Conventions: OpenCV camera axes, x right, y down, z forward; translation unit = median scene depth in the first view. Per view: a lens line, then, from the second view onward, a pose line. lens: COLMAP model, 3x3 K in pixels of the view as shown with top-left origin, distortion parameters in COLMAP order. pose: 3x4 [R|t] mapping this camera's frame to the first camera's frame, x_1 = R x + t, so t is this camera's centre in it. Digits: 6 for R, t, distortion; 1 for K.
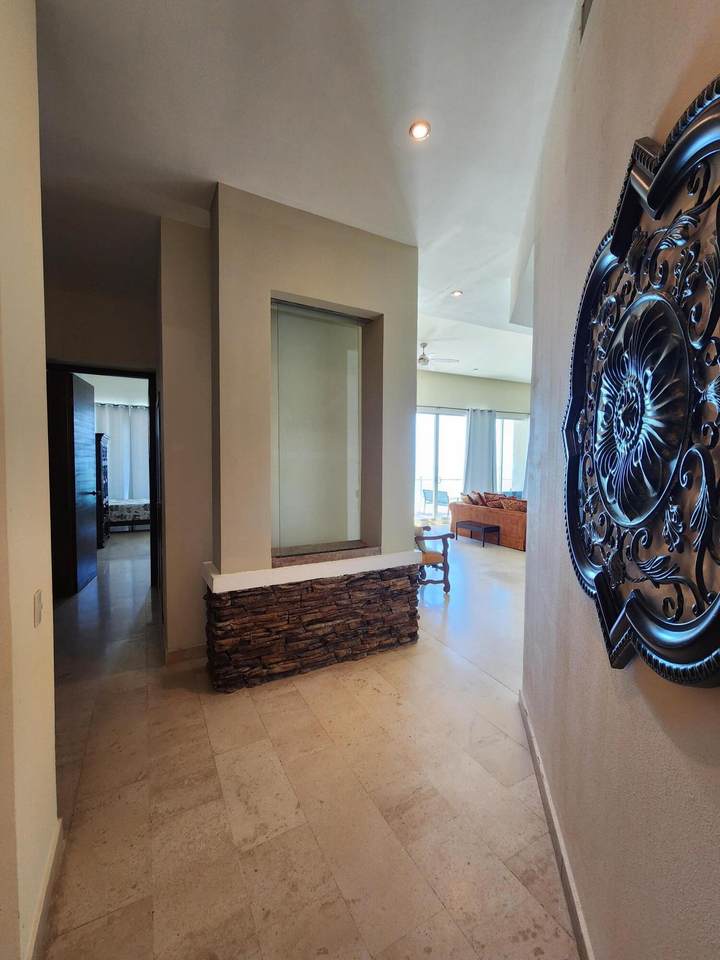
lens RADIAL K [[391.4, 0, 360.0], [0, 391.4, 480.0], [0, 0, 1]] dist [-0.001086, -0.000123]
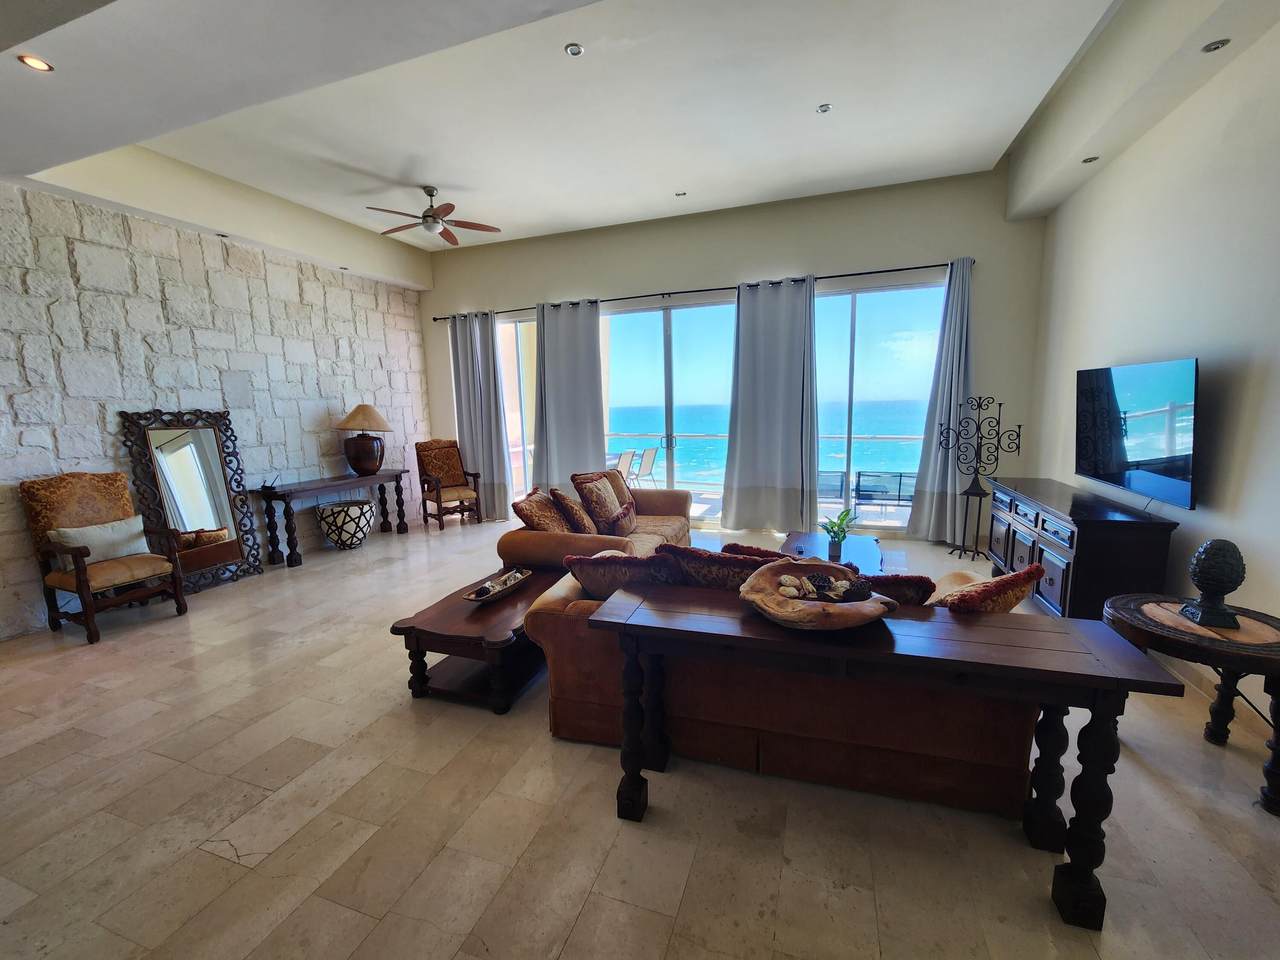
lens RADIAL K [[521.9, 0, 640.0], [0, 521.9, 480.0], [0, 0, 1]] dist [-0.001086, -0.000123]
pose [[0.720688, 0.072831, -0.689423, 0.706165], [-0.003886, 0.994875, 0.101037, -0.021074], [0.693249, -0.070137, 0.717278, 0.534073]]
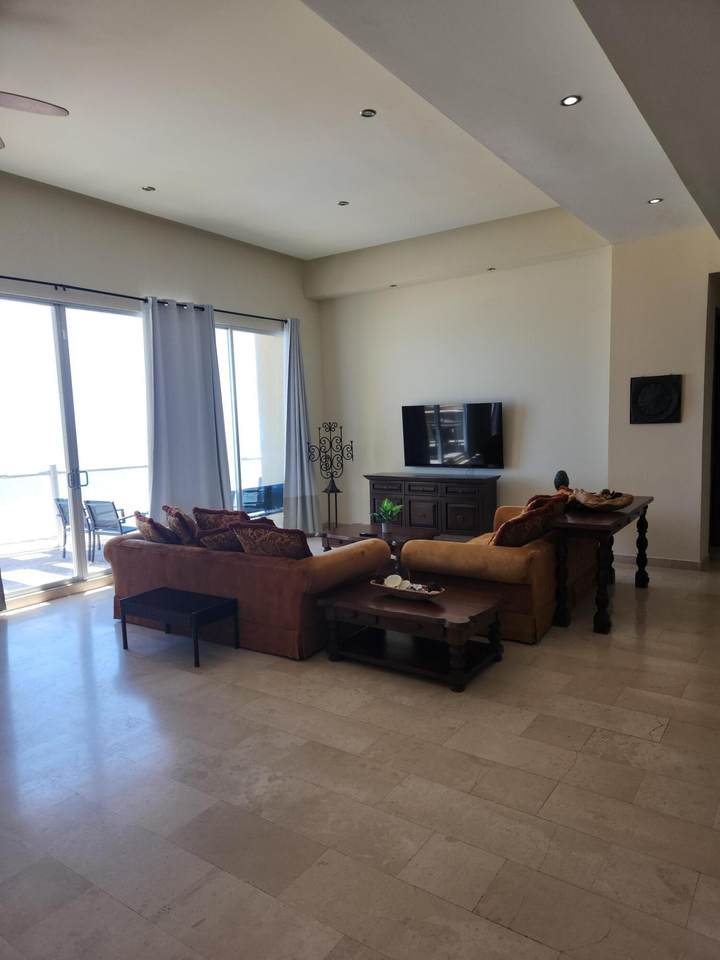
lens RADIAL K [[638.6, 0, 371.6], [0, 638.6, 493.7], [0, 0, 1]] dist [0.049959, -0.002851]
pose [[0.857250, -0.093578, 0.506326, 0.134753], [0.061516, 0.994917, 0.079726, -0.020244], [-0.511213, -0.037198, 0.858649, 0.331889]]
